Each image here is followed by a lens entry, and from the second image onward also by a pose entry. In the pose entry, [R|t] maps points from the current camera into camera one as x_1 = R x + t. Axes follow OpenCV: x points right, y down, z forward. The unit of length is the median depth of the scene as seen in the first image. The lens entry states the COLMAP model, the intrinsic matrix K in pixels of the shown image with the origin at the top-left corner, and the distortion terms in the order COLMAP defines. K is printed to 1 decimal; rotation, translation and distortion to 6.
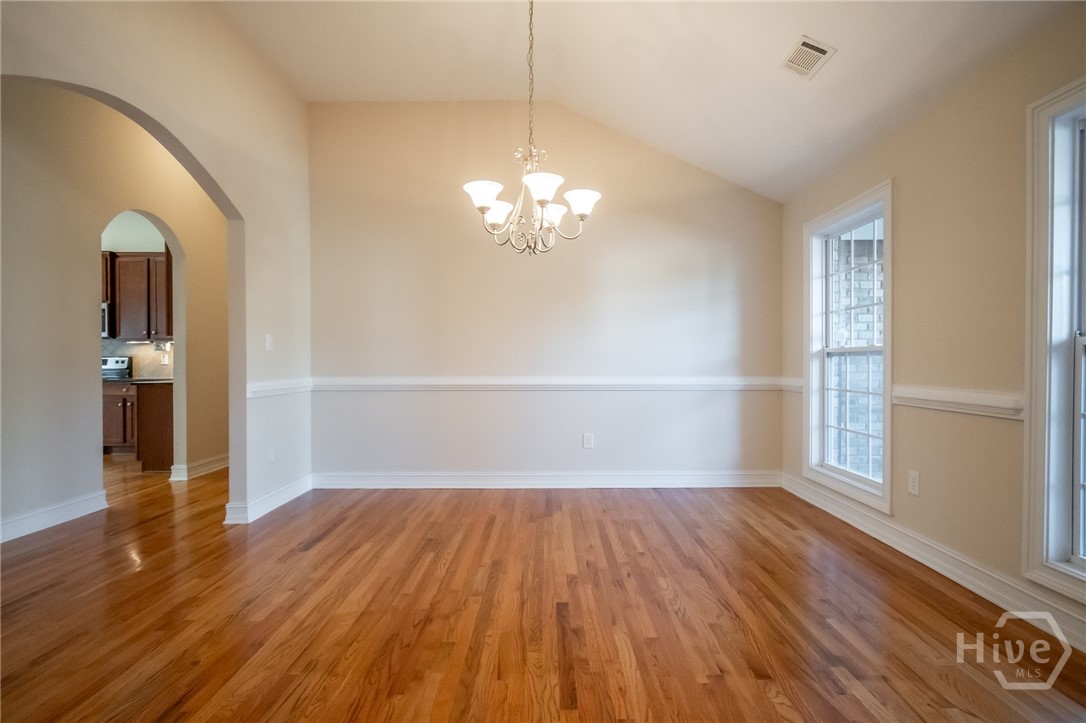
lens RADIAL K [[528.8, 0, 542.2], [0, 528.8, 363.4], [0, 0, 1]] dist [-0.002070, -0.002133]
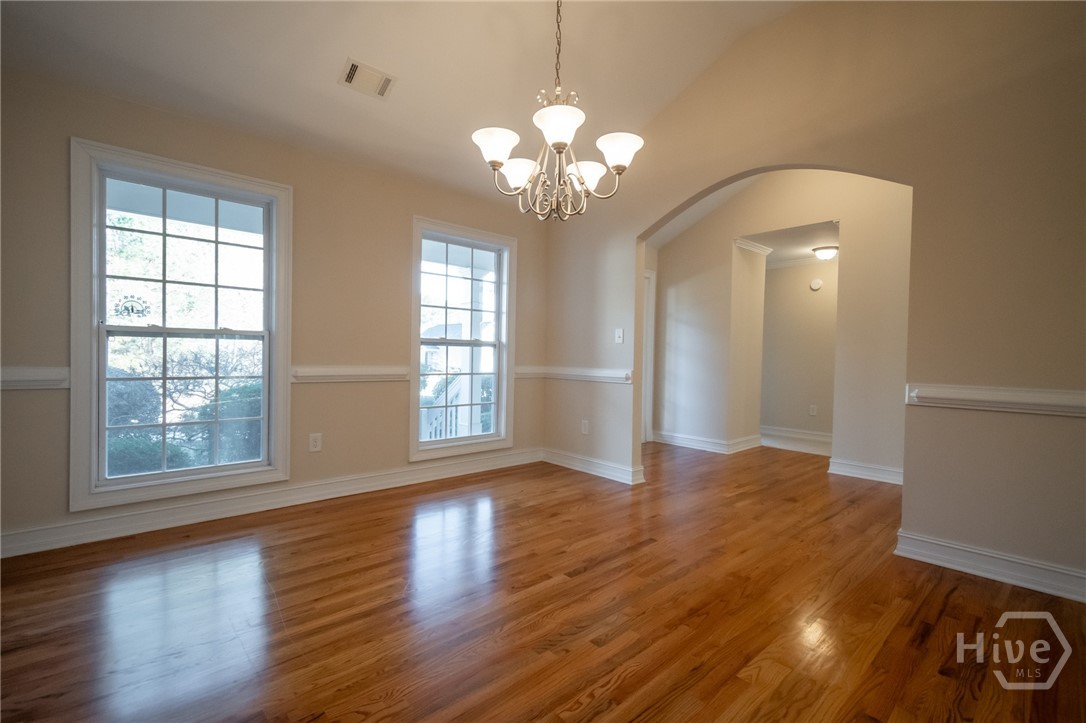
lens RADIAL K [[482.1, 0, 546.2], [0, 482.1, 362.5], [0, 0, 1]] dist [0.003248, -0.000921]
pose [[-0.682783, -0.028264, 0.730074, -0.491503], [-0.016331, 0.999592, 0.023425, -0.002137], [-0.730439, 0.004072, -0.682966, 1.314894]]
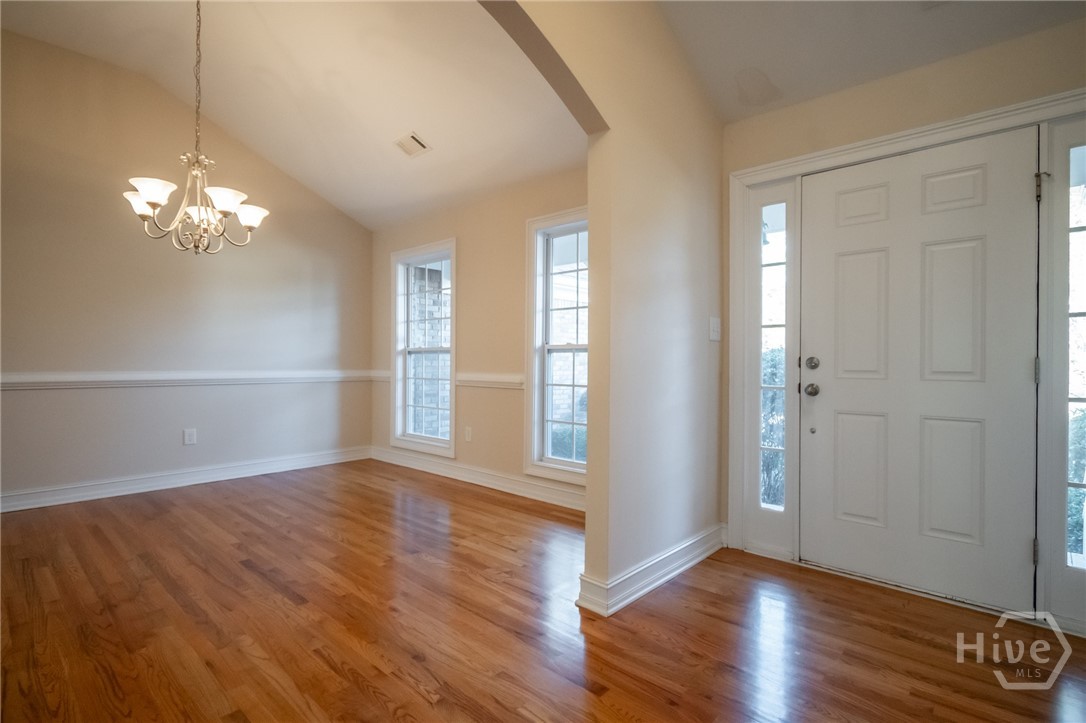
lens RADIAL K [[528.8, 0, 547.5], [0, 528.8, 362.5], [0, 0, 1]] dist [-0.002070, -0.002133]
pose [[0.665949, 0.002938, 0.745992, -0.298799], [-0.001990, 0.999996, -0.002163, 0.013930], [-0.745995, -0.000044, 0.665952, -0.212456]]
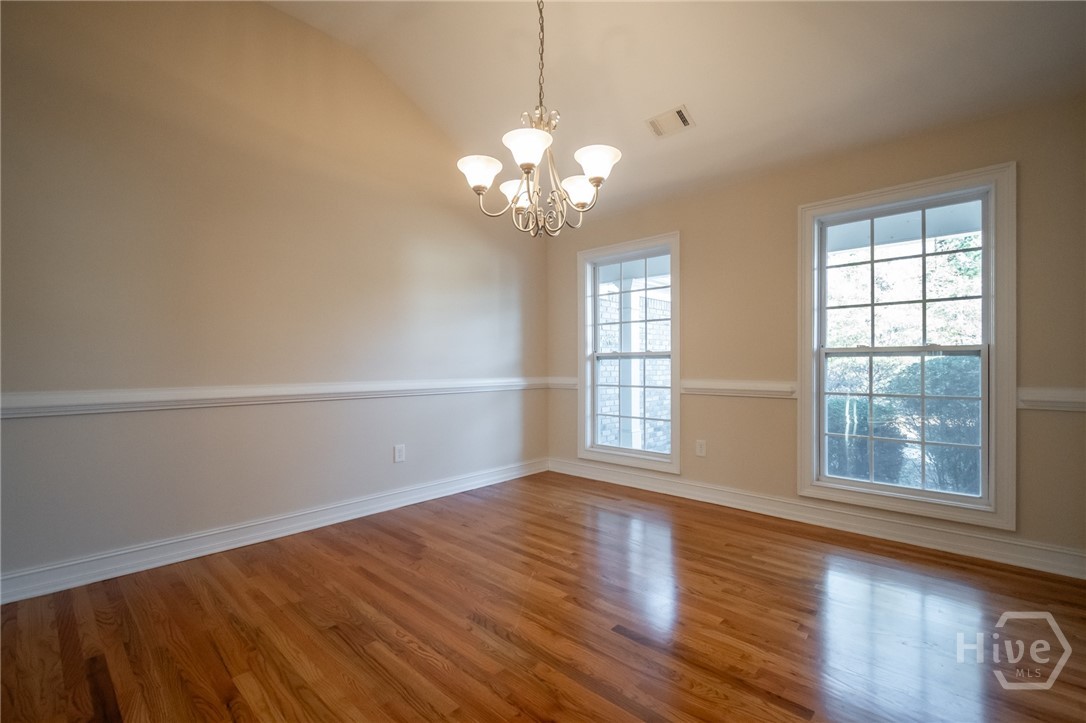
lens RADIAL K [[482.1, 0, 546.7], [0, 482.1, 360.2], [0, 0, 1]] dist [0.003248, -0.000921]
pose [[0.678178, 0.005674, 0.734876, -0.503949], [0.006445, 0.999886, -0.013668, 0.004632], [-0.734869, 0.014005, 0.678064, 0.401810]]
